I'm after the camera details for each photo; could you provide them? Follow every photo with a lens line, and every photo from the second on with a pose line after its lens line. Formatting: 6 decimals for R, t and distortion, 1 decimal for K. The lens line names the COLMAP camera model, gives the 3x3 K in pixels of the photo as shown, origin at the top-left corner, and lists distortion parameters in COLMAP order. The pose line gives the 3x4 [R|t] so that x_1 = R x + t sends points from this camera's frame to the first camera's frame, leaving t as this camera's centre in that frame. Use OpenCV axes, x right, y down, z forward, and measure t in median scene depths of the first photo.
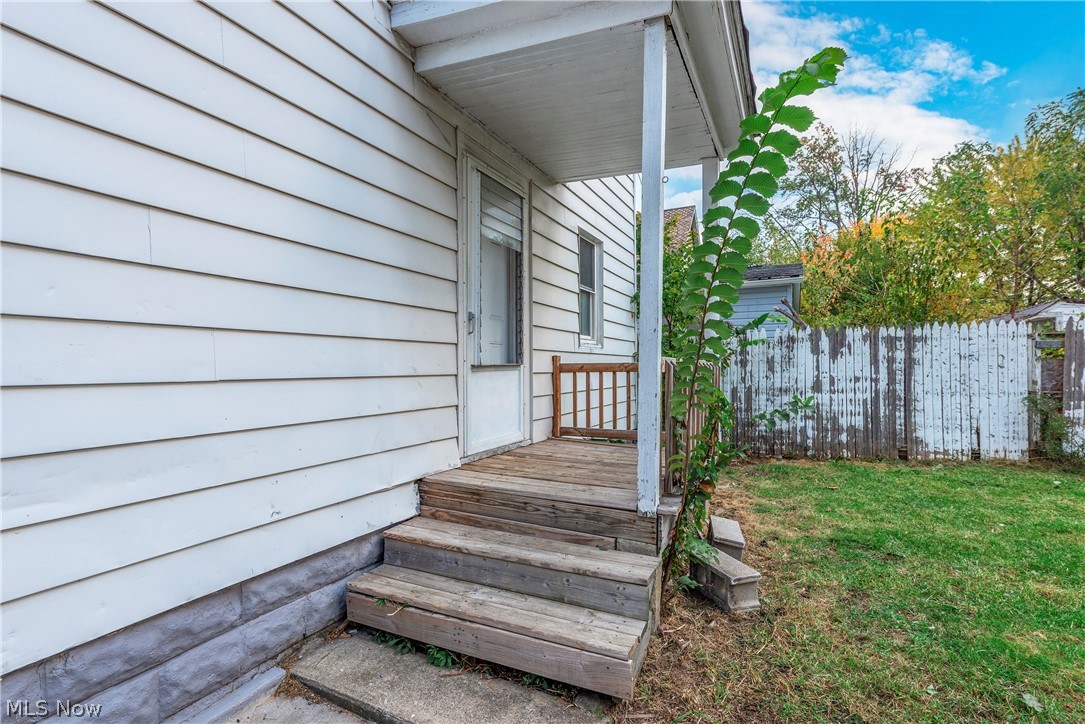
lens RADIAL K [[505.4, 0, 540.6], [0, 505.4, 365.0], [0, 0, 1]] dist [0.005699, 0.000385]
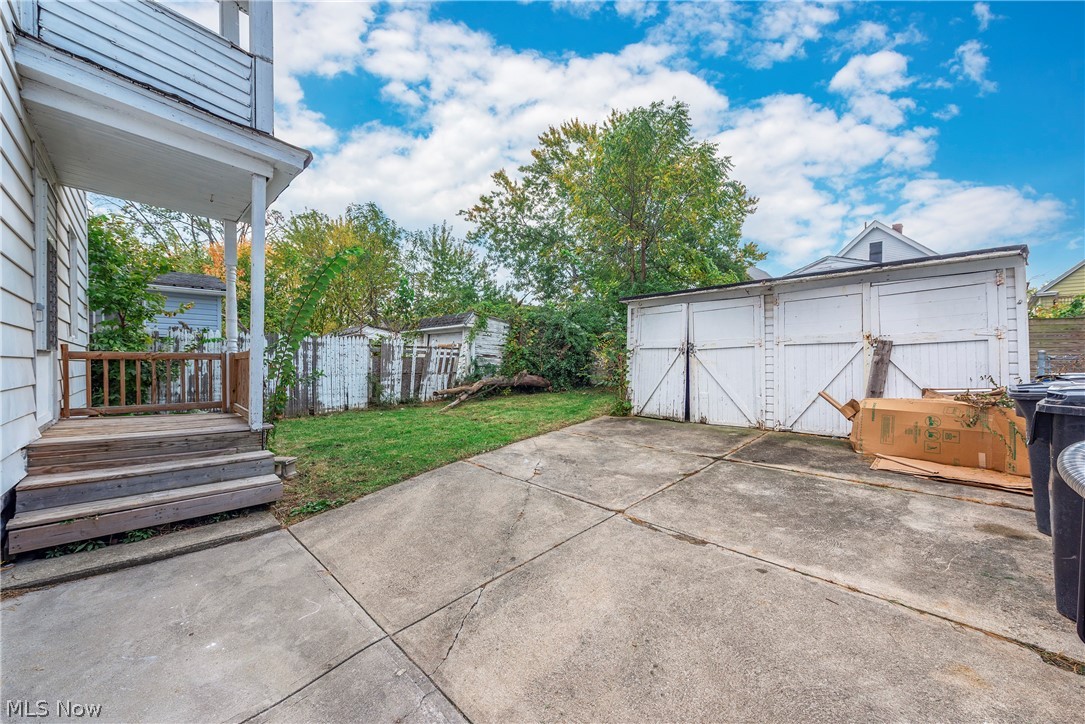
lens RADIAL K [[435.2, 0, 541.8], [0, 435.2, 363.2], [0, 0, 1]] dist [0.004201, -0.001173]
pose [[0.356467, 0.007063, 0.934281, -0.387860], [-0.008297, 0.999956, -0.004394, 0.014441], [-0.934271, -0.006185, 0.356510, -0.245729]]
